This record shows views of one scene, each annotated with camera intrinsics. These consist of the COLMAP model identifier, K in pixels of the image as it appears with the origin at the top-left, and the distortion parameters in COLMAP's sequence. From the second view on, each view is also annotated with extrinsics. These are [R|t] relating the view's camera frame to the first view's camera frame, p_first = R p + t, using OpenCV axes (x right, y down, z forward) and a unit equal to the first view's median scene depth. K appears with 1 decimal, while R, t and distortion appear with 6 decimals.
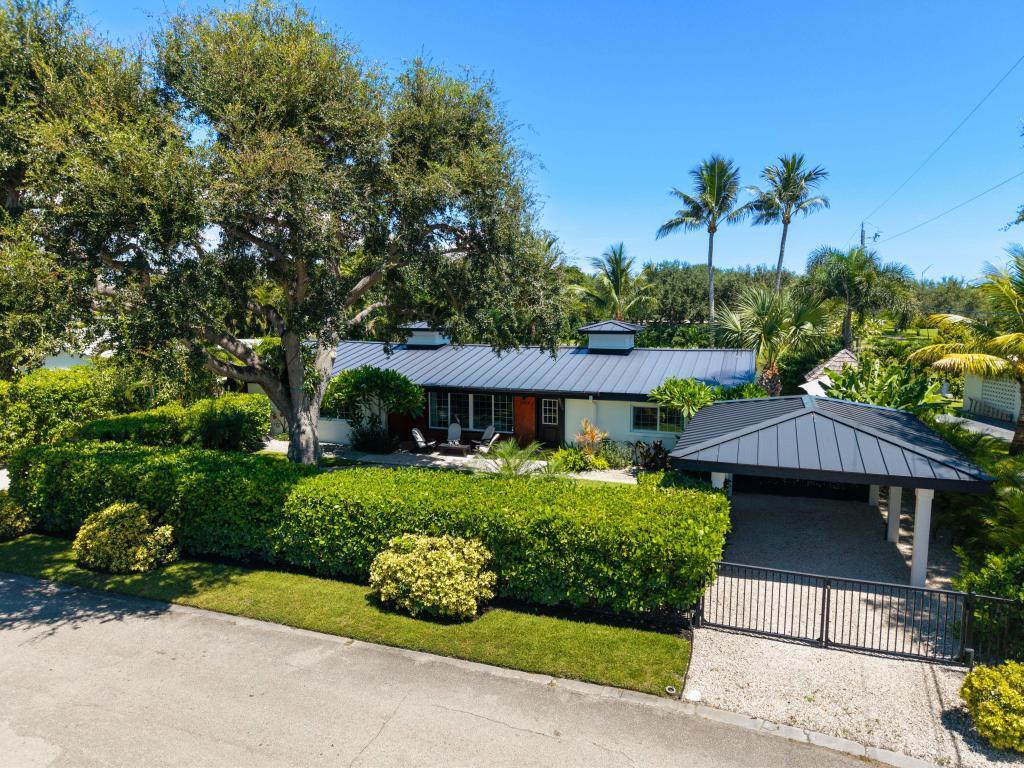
lens RADIAL K [[700.9, 0, 512.3], [0, 700.9, 387.3], [0, 0, 1]] dist [0.010291, -0.011011]
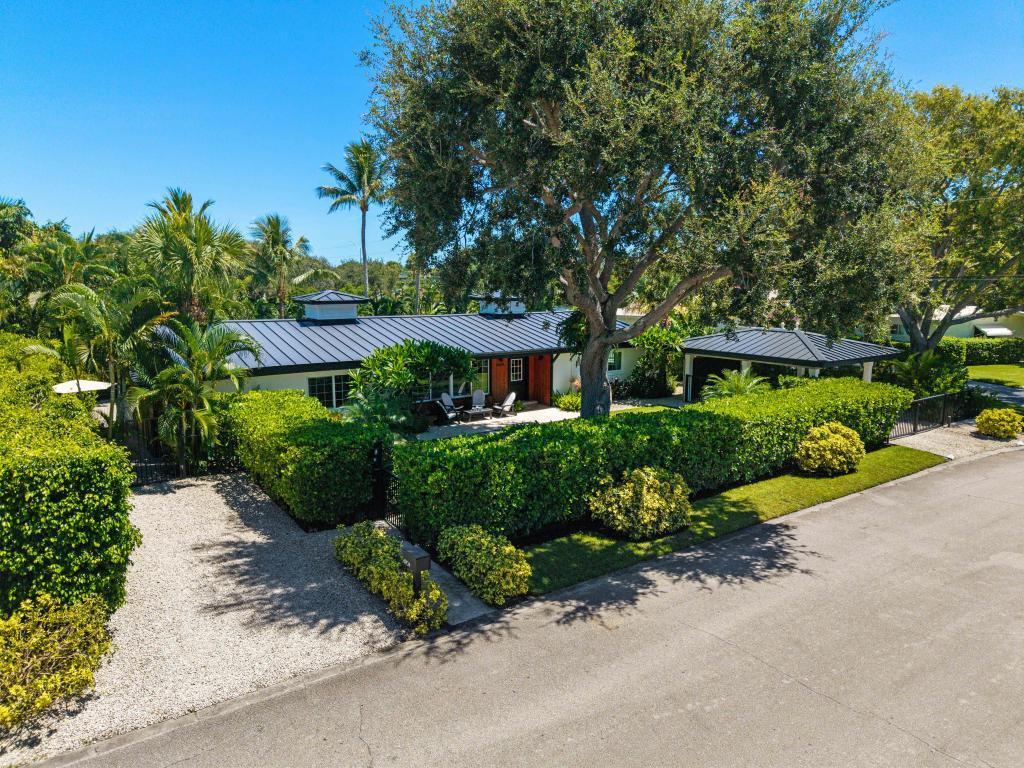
lens RADIAL K [[700.9, 0, 513.9], [0, 700.9, 378.9], [0, 0, 1]] dist [0.010291, -0.011011]
pose [[0.560130, -0.118806, 0.819841, -1.547613], [0.097097, 0.992257, 0.077452, -0.065043], [-0.822694, 0.036221, 0.567329, 0.607486]]
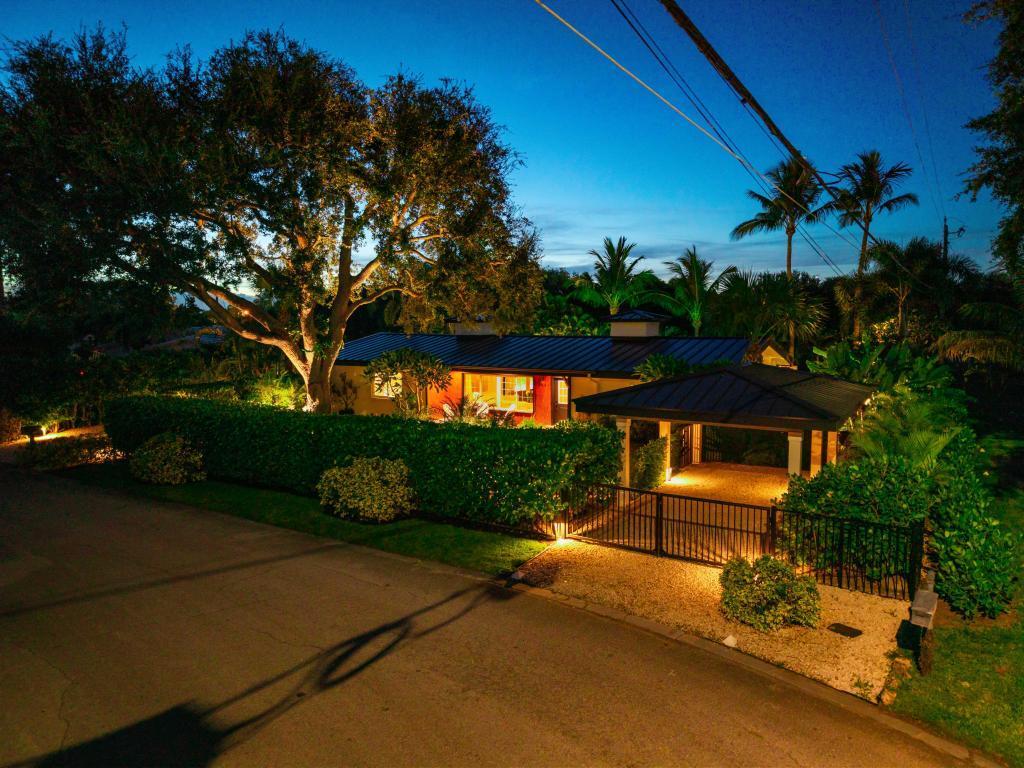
lens RADIAL K [[700.9, 0, 508.9], [0, 700.9, 384.0], [0, 0, 1]] dist [0.010291, -0.011011]
pose [[0.976390, 0.020564, -0.215036, 0.345926], [-0.028086, 0.999094, -0.031984, 0.103459], [0.214183, 0.037269, 0.976082, -0.132417]]
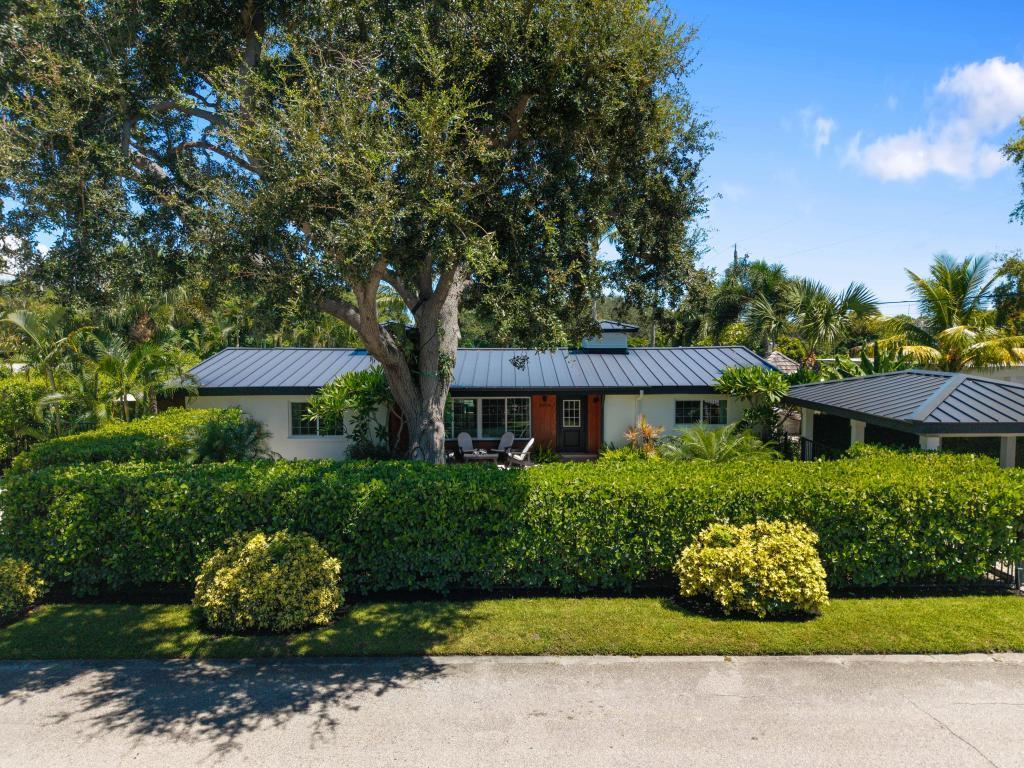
lens RADIAL K [[700.9, 0, 511.6], [0, 700.9, 384.7], [0, 0, 1]] dist [0.010291, -0.011011]
pose [[0.935678, -0.025702, 0.351918, -0.596434], [0.045724, 0.997766, -0.048701, 0.066544], [-0.349880, 0.061660, 0.934763, 0.266297]]
